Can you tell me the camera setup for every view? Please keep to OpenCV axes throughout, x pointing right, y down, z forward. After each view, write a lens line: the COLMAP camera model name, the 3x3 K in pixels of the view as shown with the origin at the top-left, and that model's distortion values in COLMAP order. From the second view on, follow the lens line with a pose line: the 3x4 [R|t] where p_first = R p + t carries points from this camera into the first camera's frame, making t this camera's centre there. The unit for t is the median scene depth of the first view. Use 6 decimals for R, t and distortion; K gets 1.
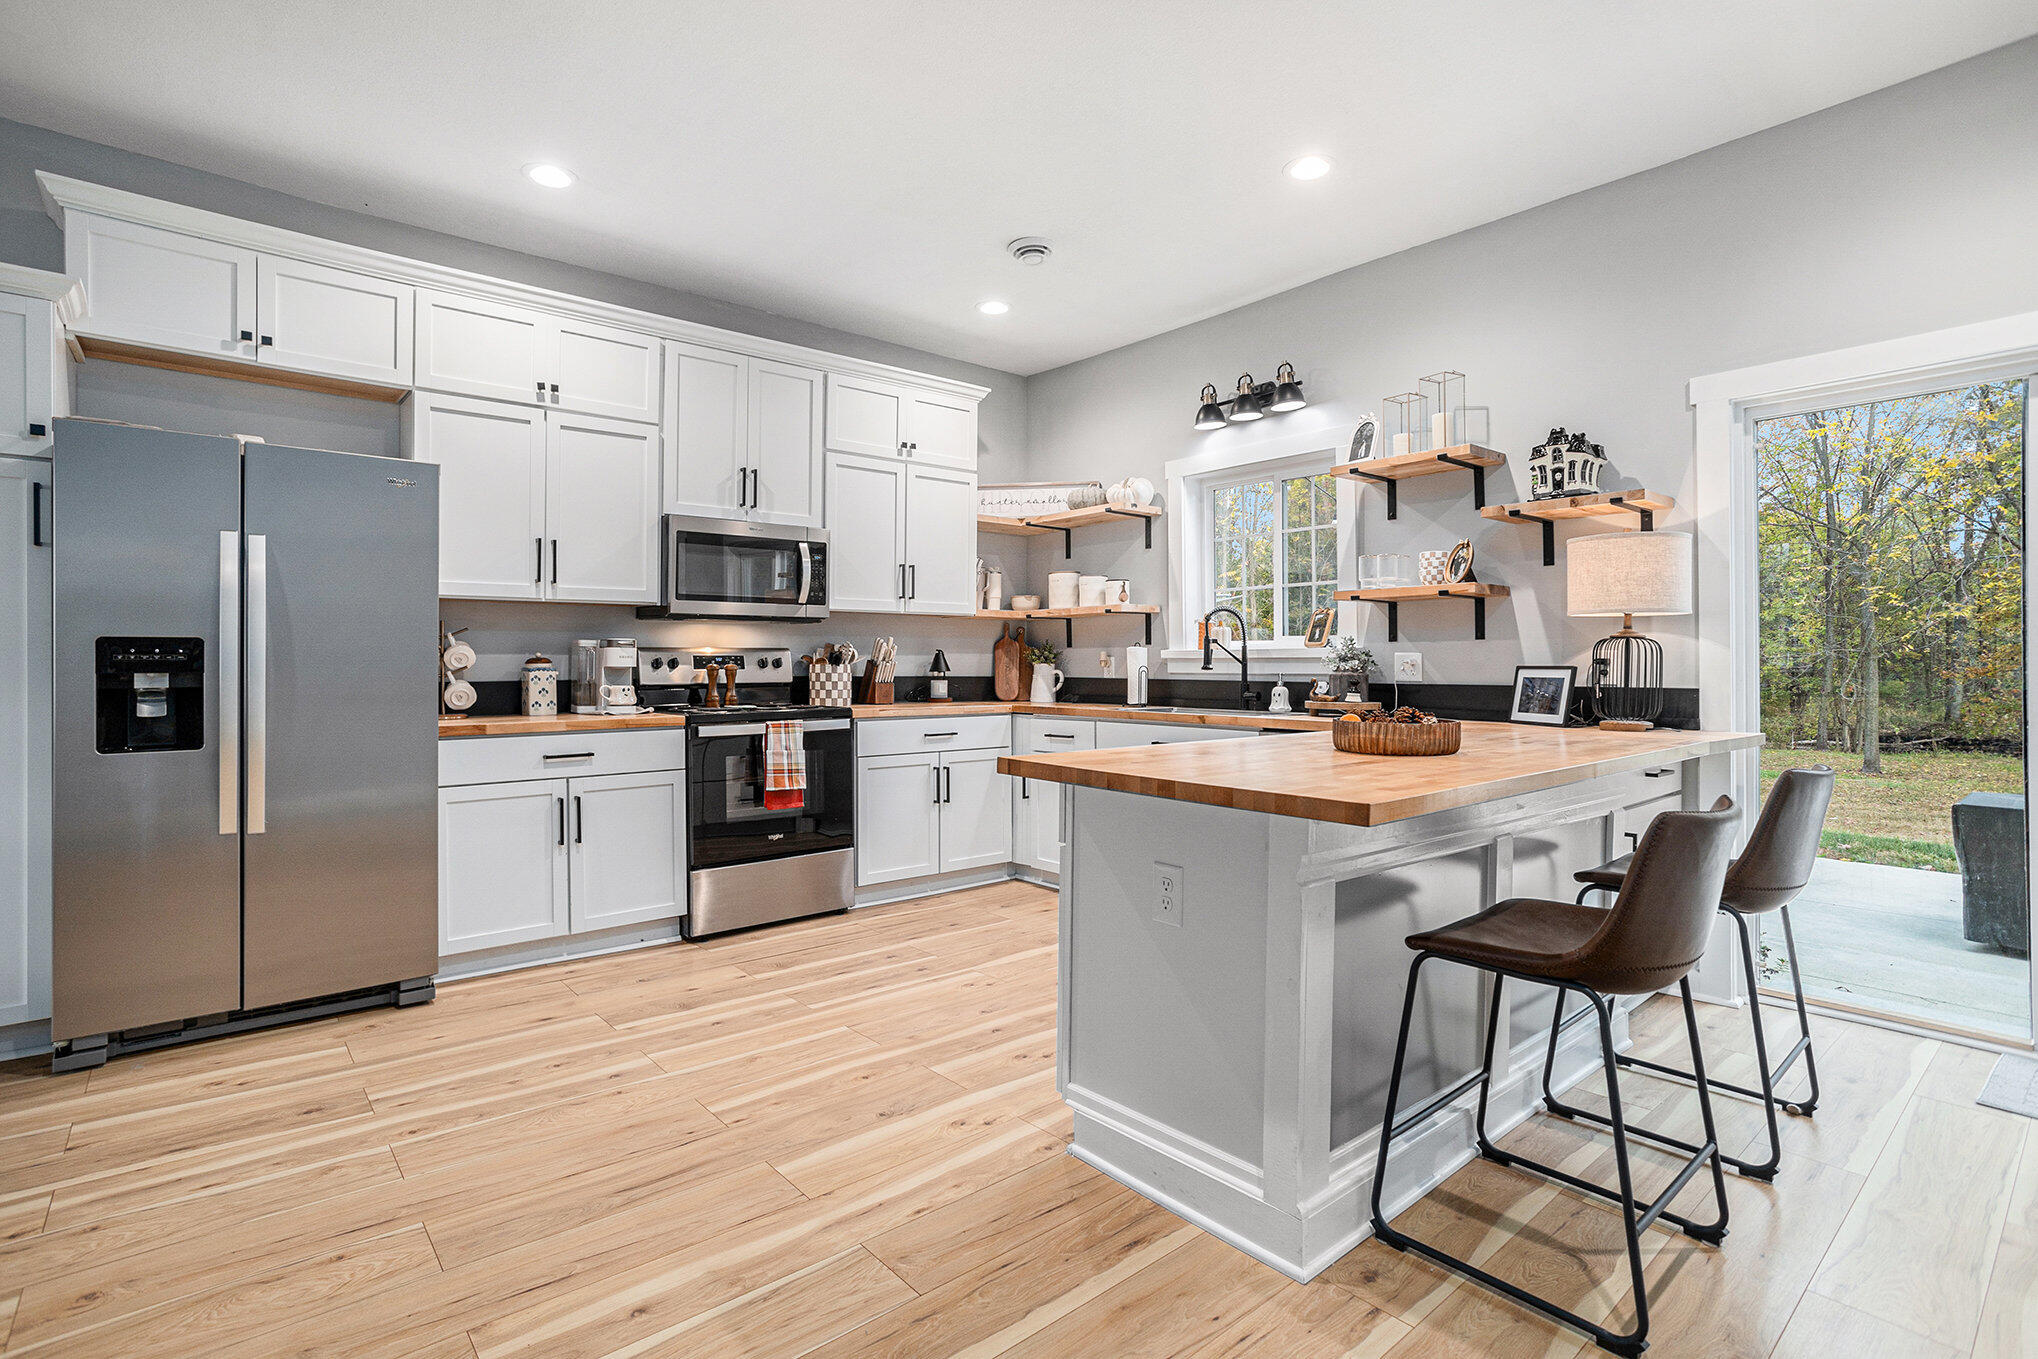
lens RADIAL K [[998.3, 0, 1019.0], [0, 998.3, 679.5], [0, 0, 1]] dist [-0.004535, 0.000632]
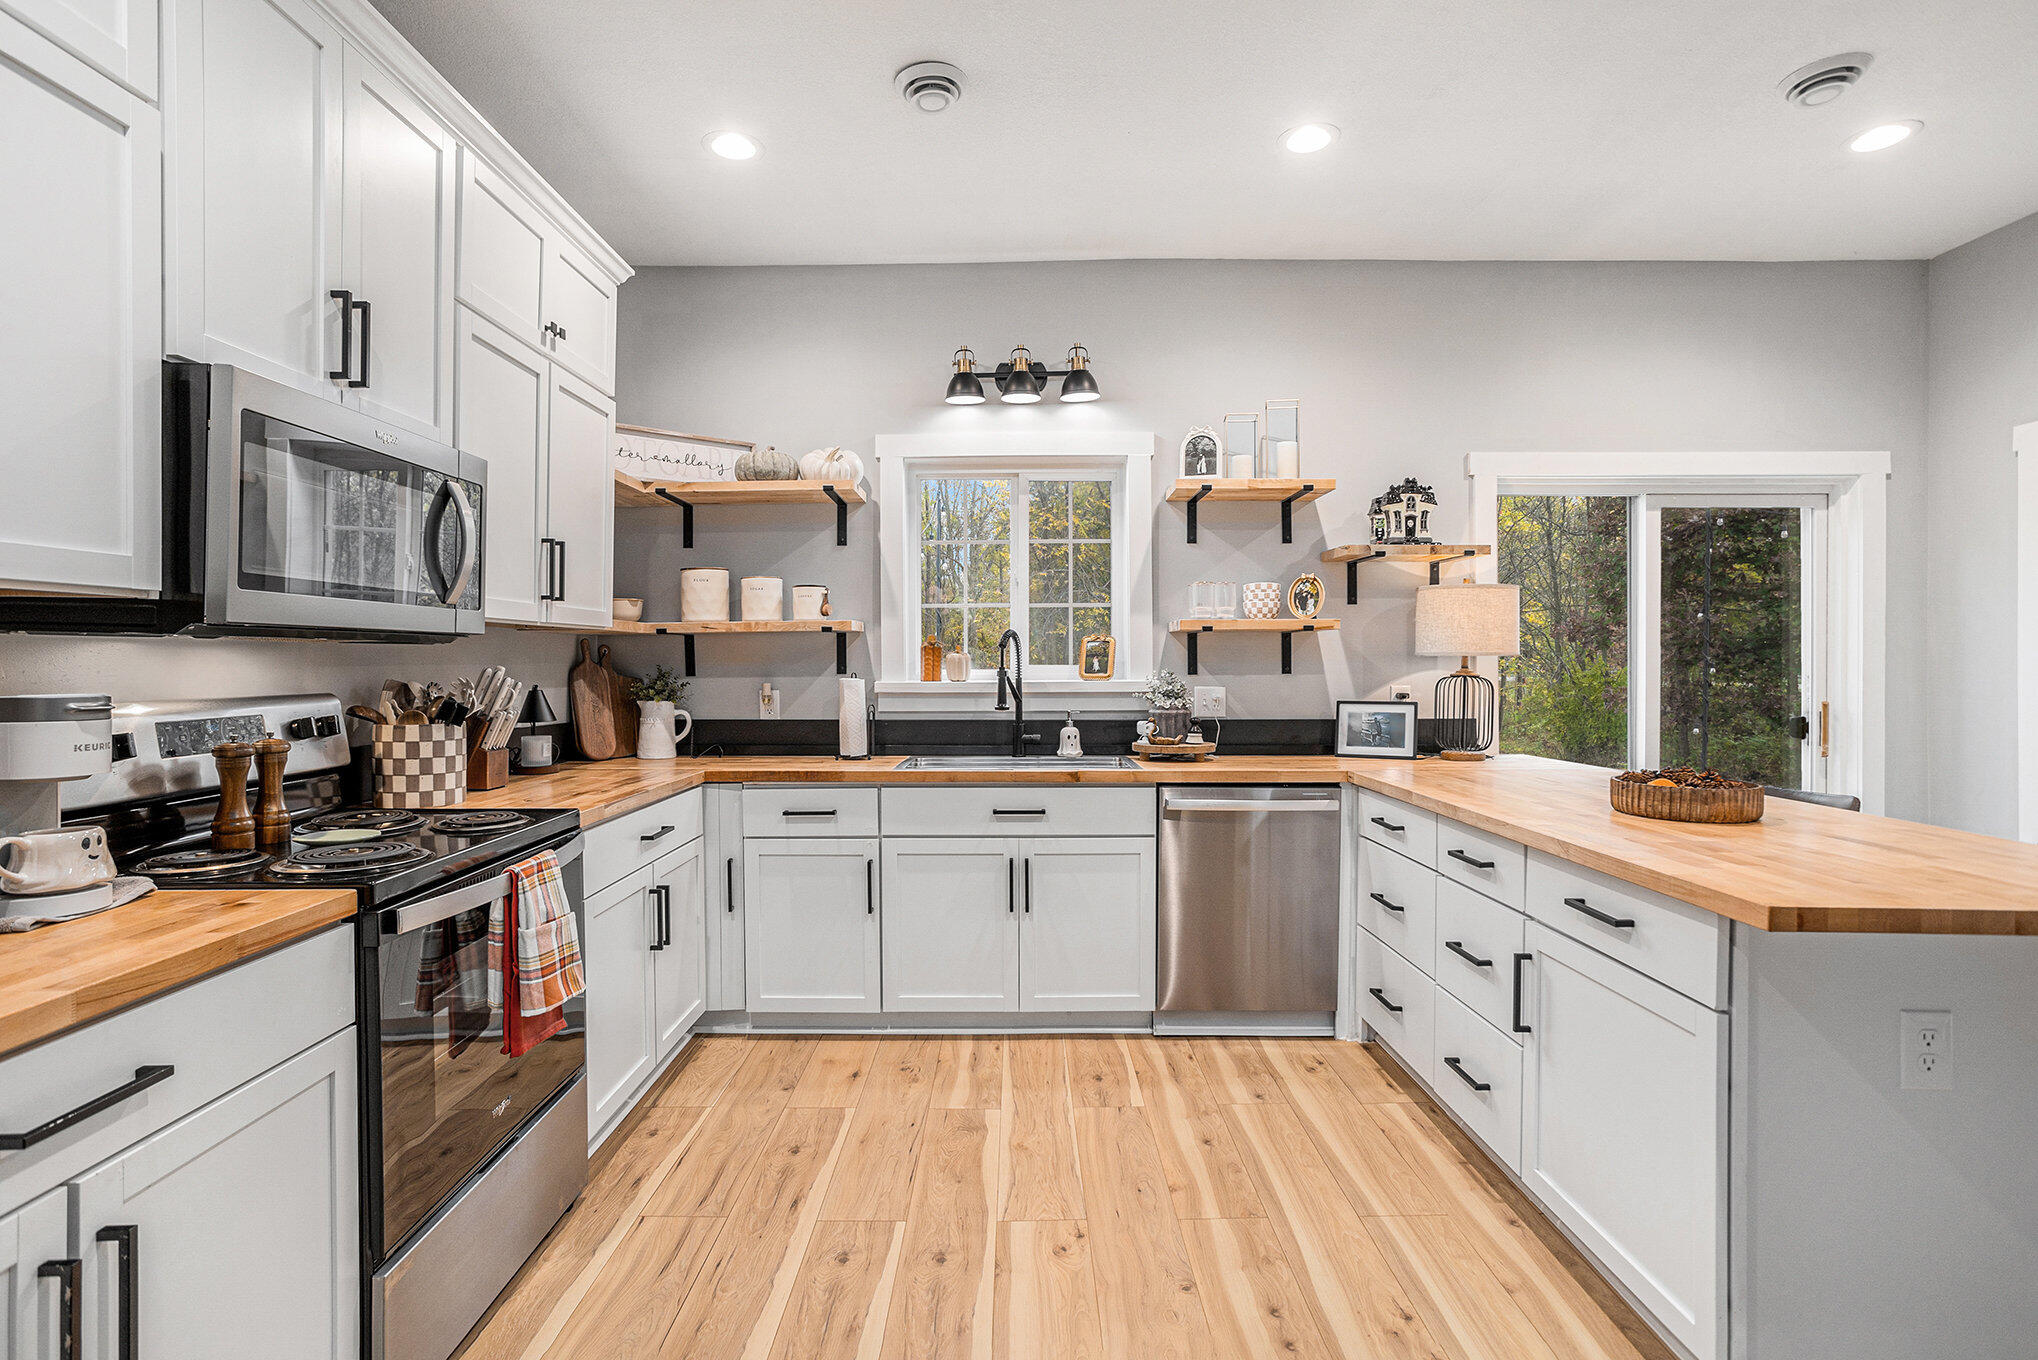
lens RADIAL K [[987.1, 0, 1019.0], [0, 987.1, 680.0], [0, 0, 1]] dist [-0.019081, 0.000236]
pose [[0.653101, -0.015732, 0.757107, -0.403081], [0.015415, 0.999853, 0.007478, -0.039461], [-0.757114, 0.006787, 0.653248, 0.484959]]
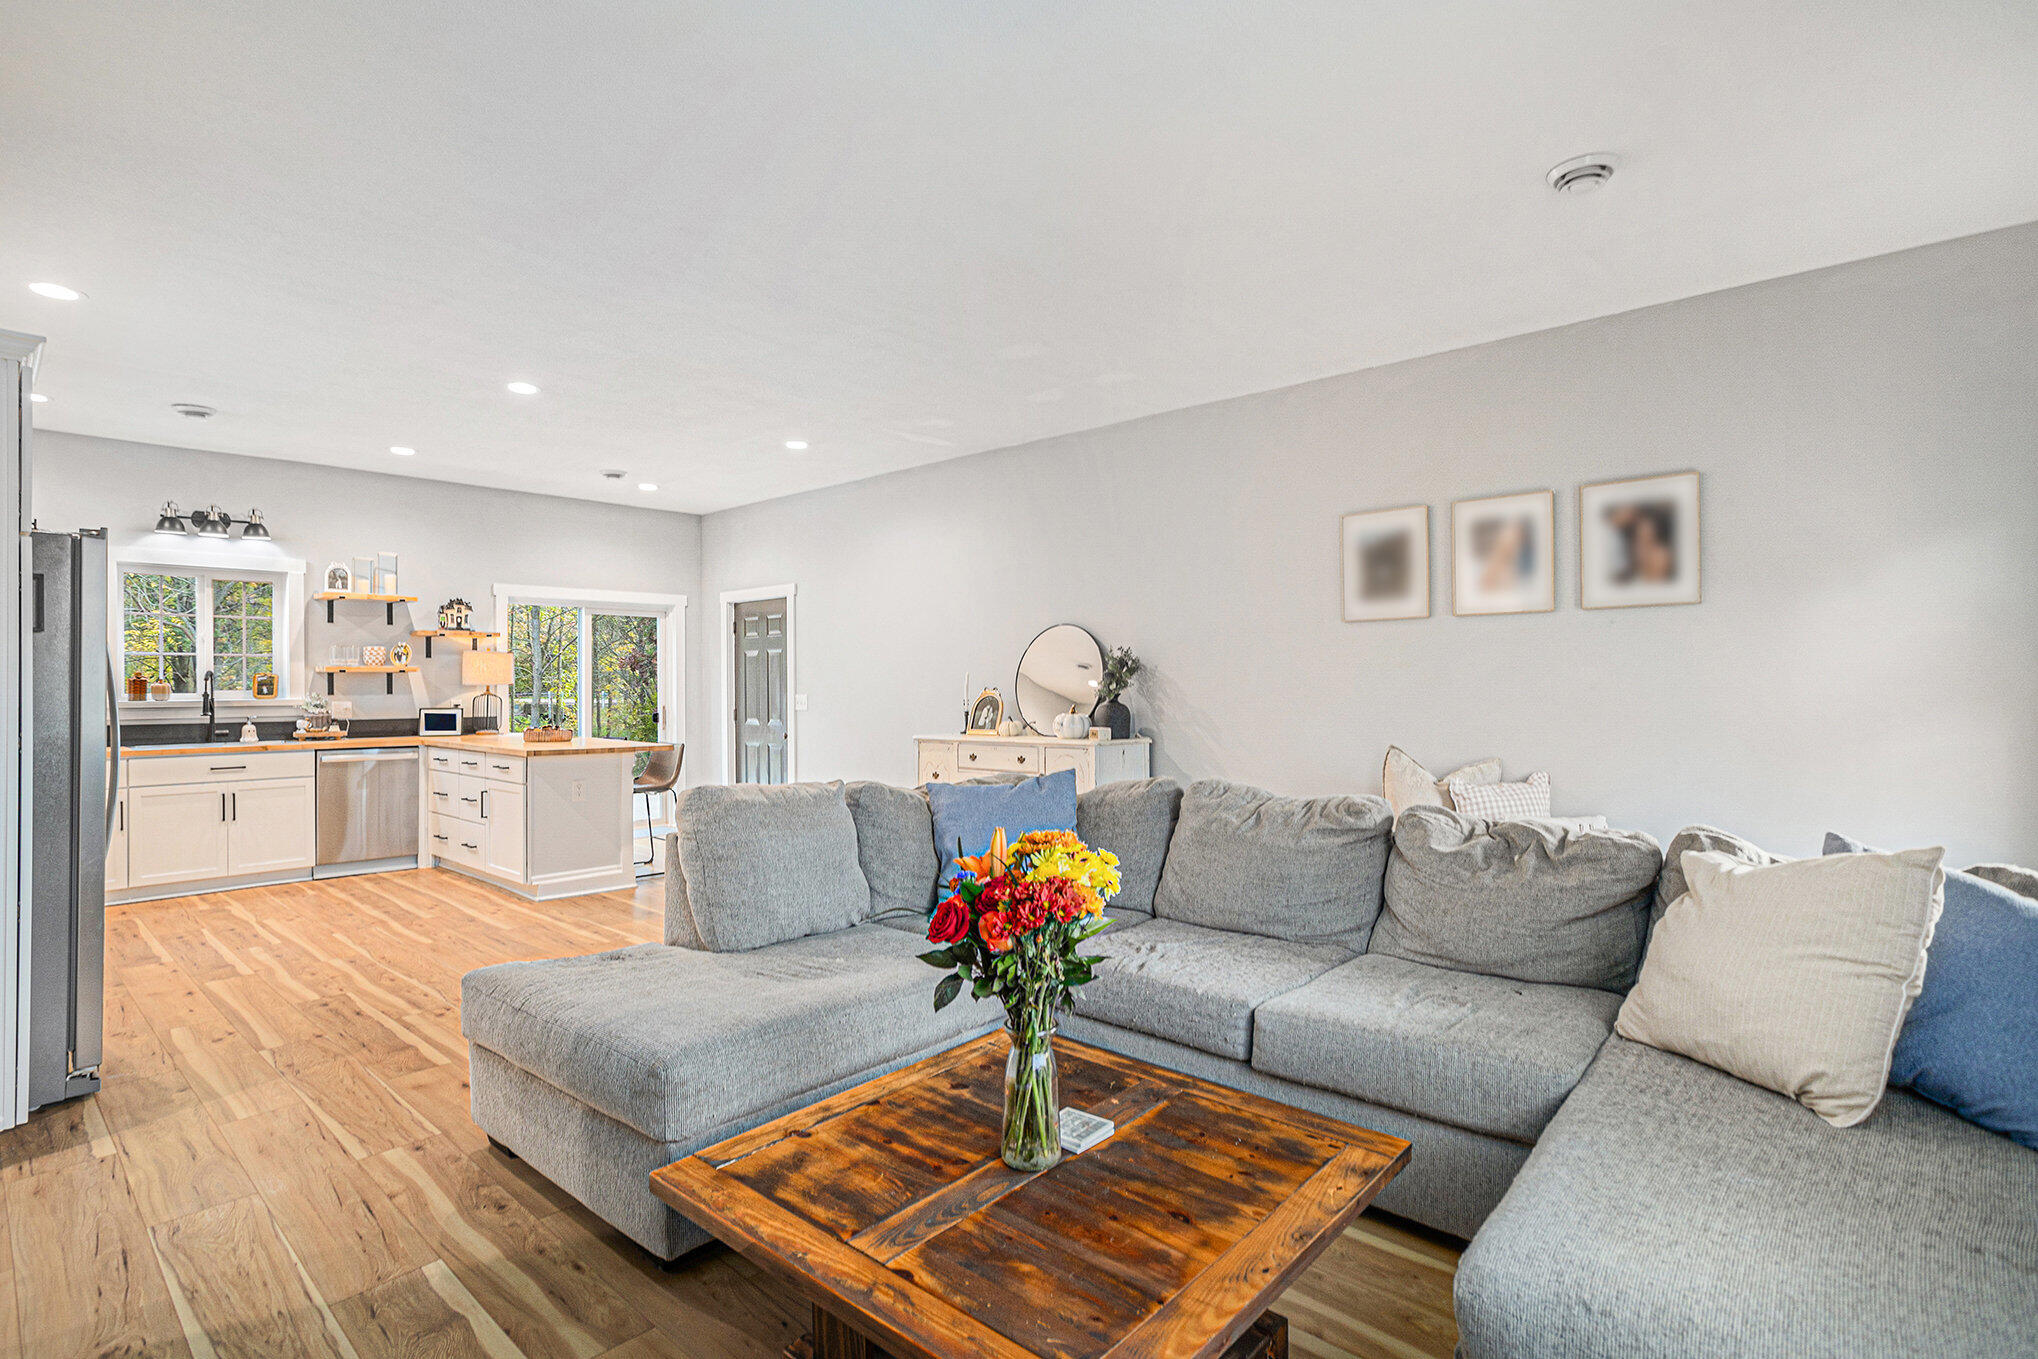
lens RADIAL K [[998.3, 0, 1019.0], [0, 998.3, 679.5], [0, 0, 1]] dist [-0.004535, 0.000632]
pose [[-0.113088, 0.002766, 0.993581, -1.338344], [0.018576, 0.999827, -0.000669, -0.038775], [-0.993411, 0.018381, -0.113120, 0.030546]]
